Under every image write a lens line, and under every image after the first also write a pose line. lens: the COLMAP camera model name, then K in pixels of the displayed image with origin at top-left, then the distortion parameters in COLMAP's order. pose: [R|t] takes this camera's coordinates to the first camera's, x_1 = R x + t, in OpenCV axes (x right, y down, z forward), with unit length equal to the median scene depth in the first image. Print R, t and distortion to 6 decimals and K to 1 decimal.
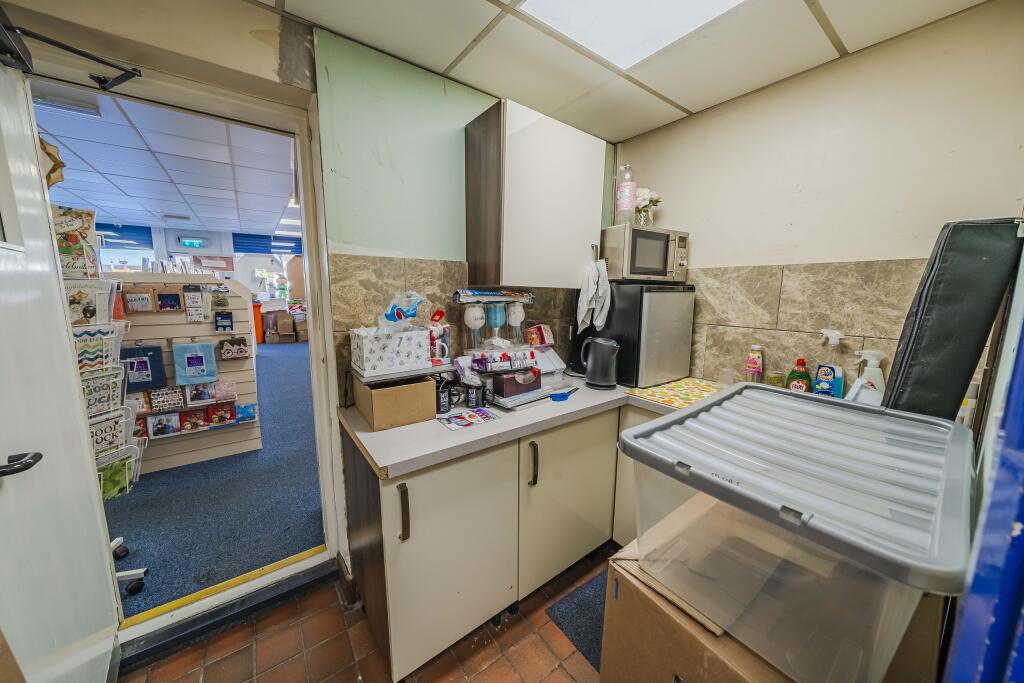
lens RADIAL K [[350.5, 0, 512.0], [0, 350.5, 341.5], [0, 0, 1]] dist [-0.002476, -0.000074]
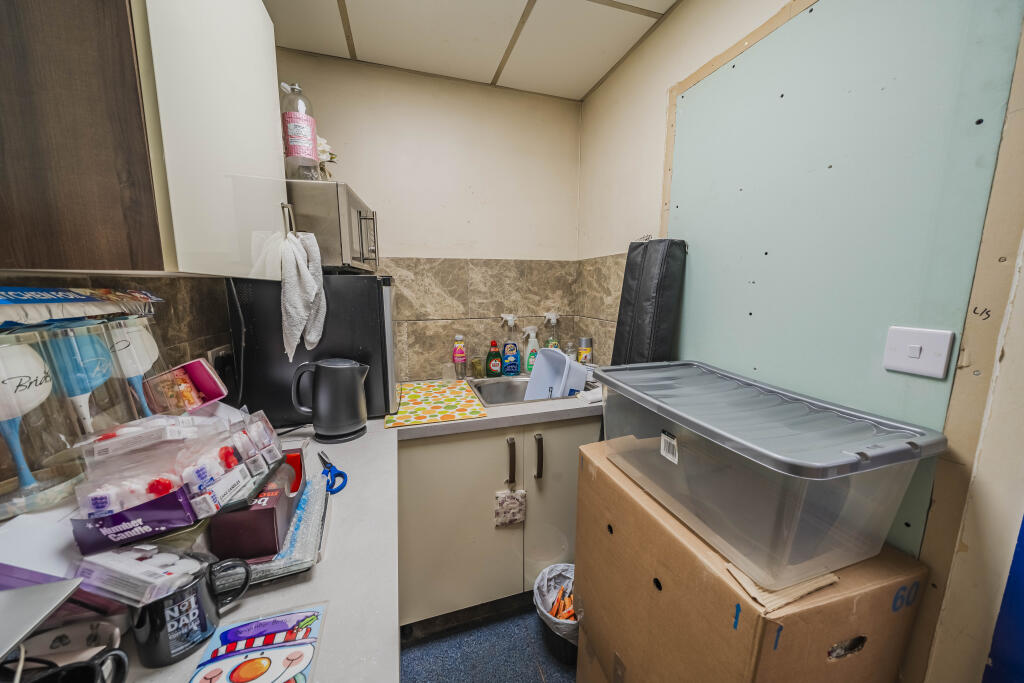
lens RADIAL K [[350.5, 0, 512.0], [0, 350.5, 341.5], [0, 0, 1]] dist [-0.002476, -0.000074]
pose [[0.321615, -0.160181, 0.933224, -0.237808], [0.142448, 0.982555, 0.119557, -0.076859], [-0.936094, 0.094484, 0.338822, 0.521153]]
